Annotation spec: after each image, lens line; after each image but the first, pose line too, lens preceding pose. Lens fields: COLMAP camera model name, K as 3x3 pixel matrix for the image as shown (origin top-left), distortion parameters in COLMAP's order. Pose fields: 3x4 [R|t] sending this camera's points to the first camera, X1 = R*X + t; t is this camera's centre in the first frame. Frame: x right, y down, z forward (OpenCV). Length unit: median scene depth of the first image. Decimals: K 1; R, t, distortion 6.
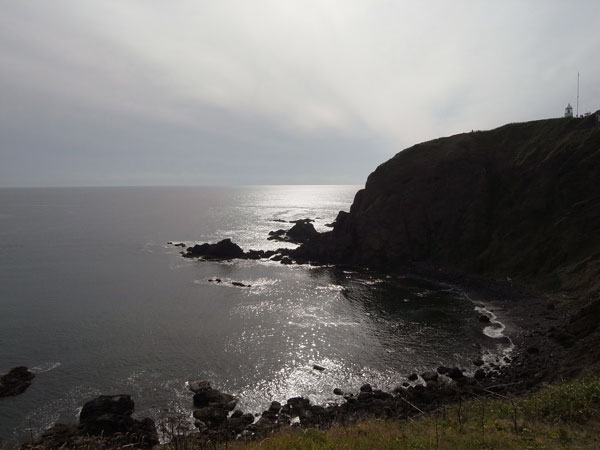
lens RADIAL K [[417.4, 0, 300.0], [0, 417.4, 225.0], [0, 0, 1]] dist [-0.058567, -0.003318]
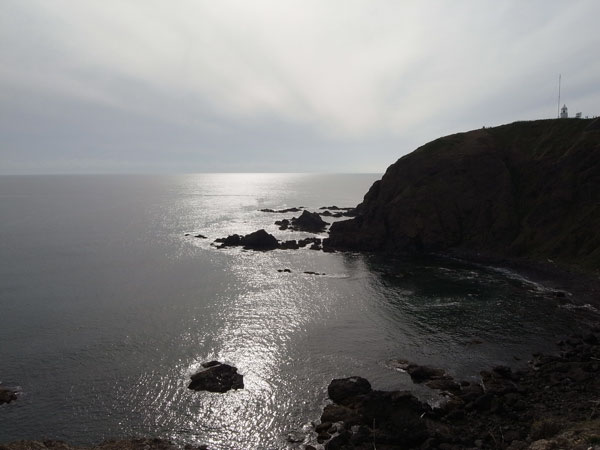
lens RADIAL K [[417.4, 0, 300.0], [0, 417.4, 225.0], [0, 0, 1]] dist [-0.058567, -0.003318]
pose [[0.989140, -0.014585, 0.146249, -0.262095], [0.010618, 0.999555, 0.027872, -0.005658], [-0.146591, -0.026016, 0.988855, -0.015197]]
